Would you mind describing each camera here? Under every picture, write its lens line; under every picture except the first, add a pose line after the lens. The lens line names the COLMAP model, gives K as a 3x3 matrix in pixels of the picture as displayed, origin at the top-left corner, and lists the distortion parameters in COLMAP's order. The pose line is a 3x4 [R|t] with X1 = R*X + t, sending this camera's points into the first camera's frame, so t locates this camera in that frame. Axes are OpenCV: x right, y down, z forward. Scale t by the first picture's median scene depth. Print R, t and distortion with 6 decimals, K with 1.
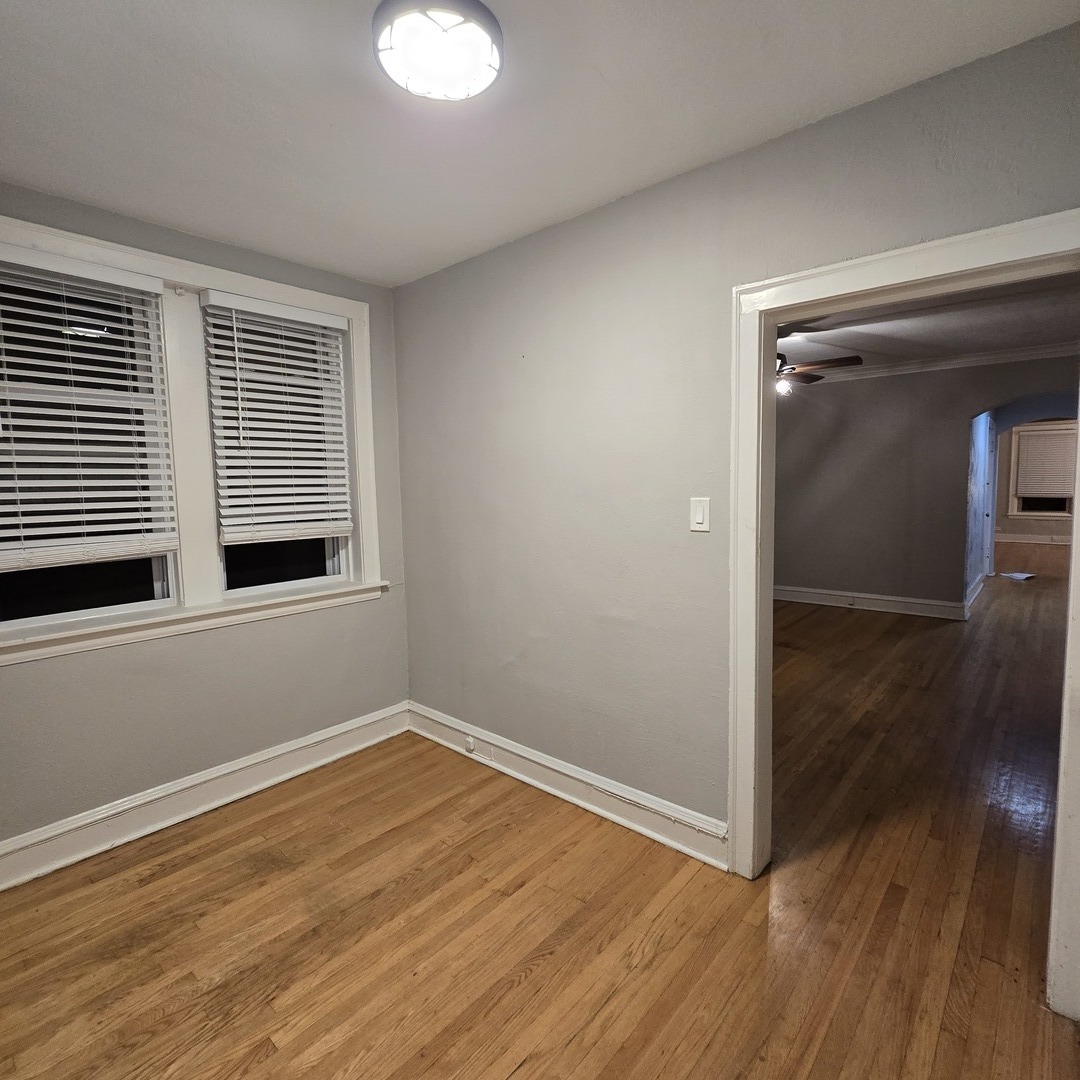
lens RADIAL K [[595.0, 0, 539.2], [0, 595.0, 541.3], [0, 0, 1]] dist [0.000061, -0.000398]
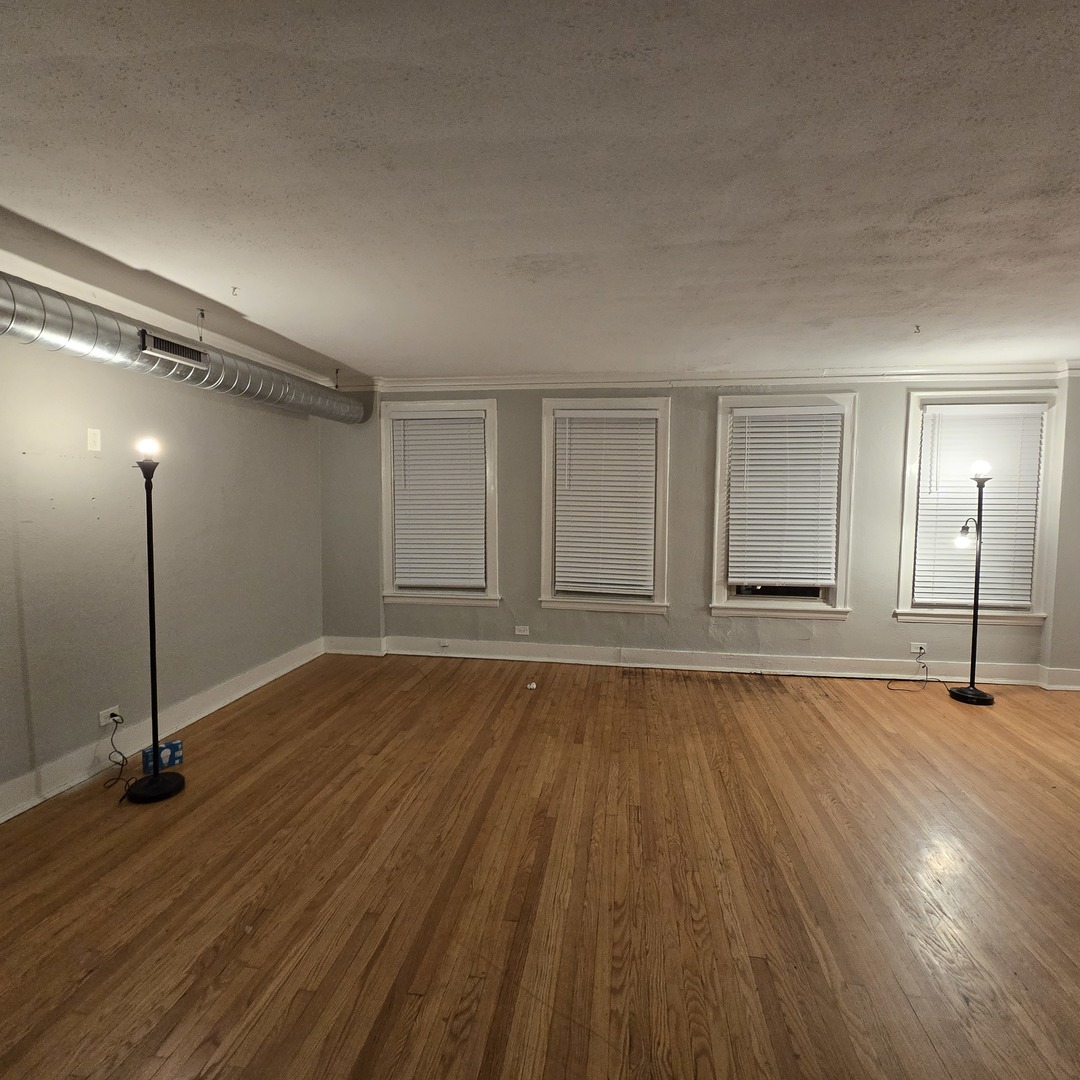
lens RADIAL K [[595.0, 0, 532.5], [0, 595.0, 533.5], [0, 0, 1]] dist [0.000061, -0.000398]
pose [[0.850233, -0.012495, 0.526258, 1.046966], [0.026630, 0.999459, -0.019293, -0.160239], [-0.525732, 0.030418, 0.850106, 1.193023]]
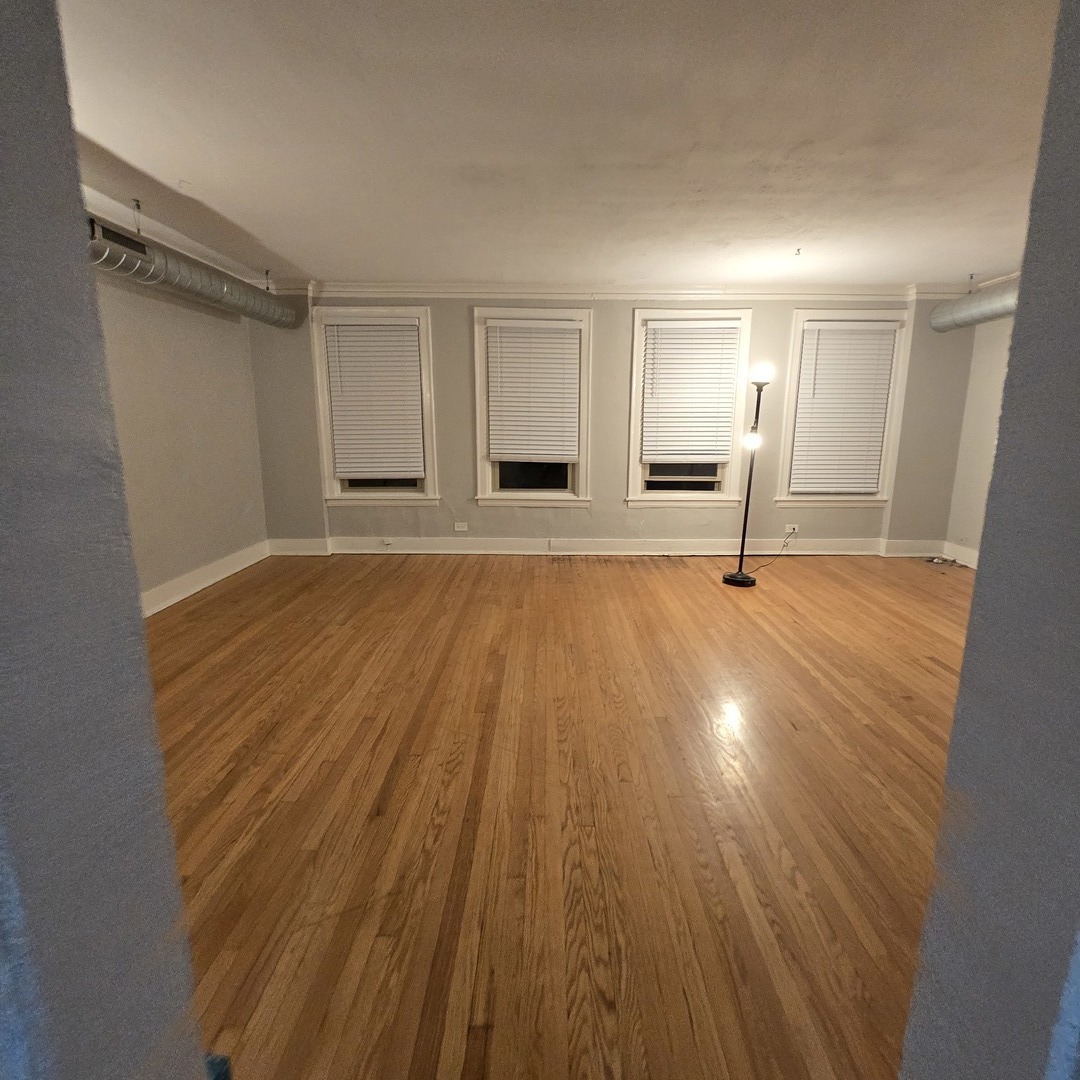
lens RADIAL K [[595.0, 0, 546.2], [0, 595.0, 535.3], [0, 0, 1]] dist [0.000061, -0.000398]
pose [[0.755812, -0.105069, 0.646304, 0.977771], [0.040926, 0.992692, 0.113521, -0.126321], [-0.653508, -0.059350, 0.754589, 1.136374]]
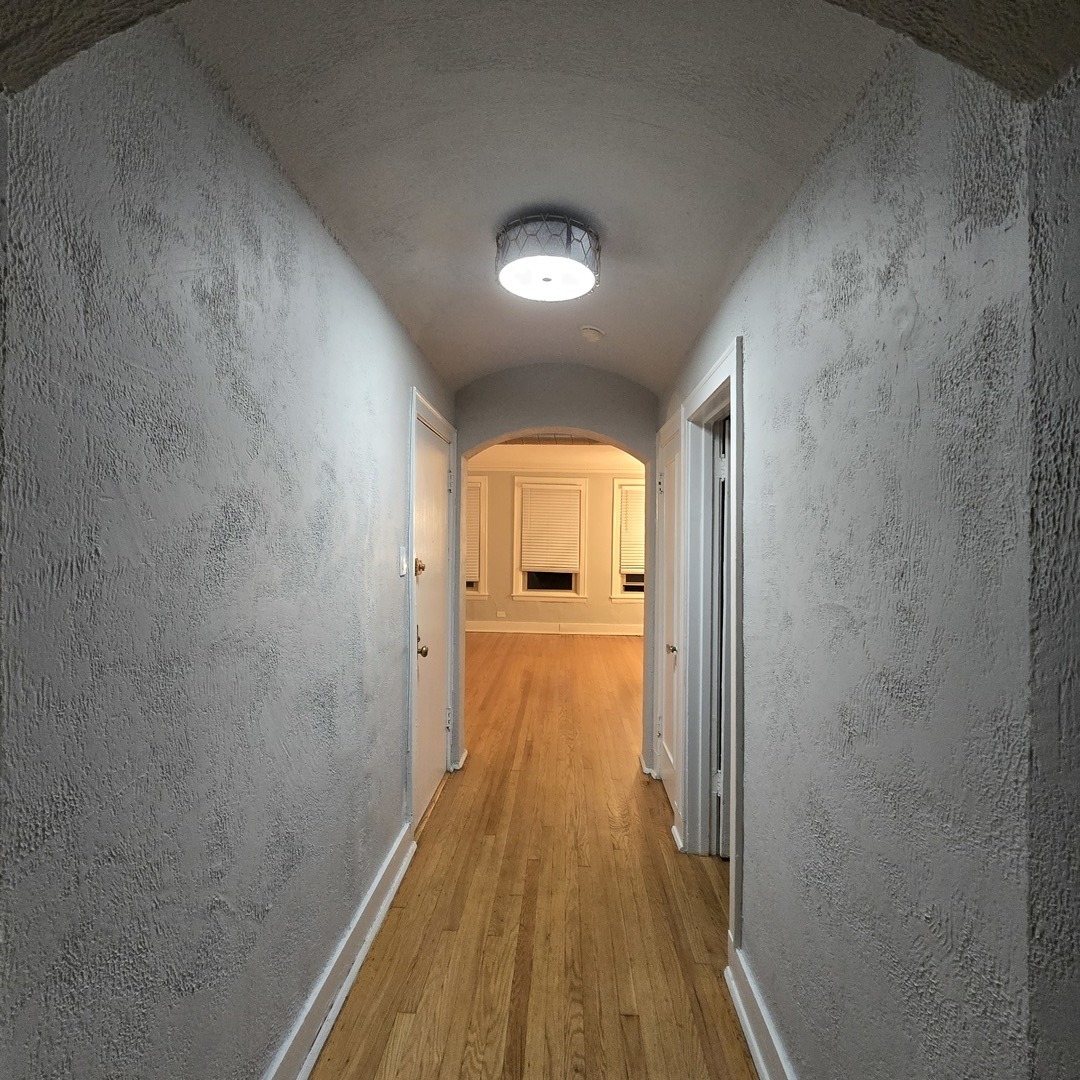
lens RADIAL K [[595.0, 0, 540.0], [0, 595.0, 540.1], [0, 0, 1]] dist [0.000061, -0.000398]
pose [[0.779989, 0.031333, 0.625008, 0.669773], [0.026674, 0.996174, -0.083228, -0.094213], [-0.625224, 0.081588, 0.776169, 0.767034]]
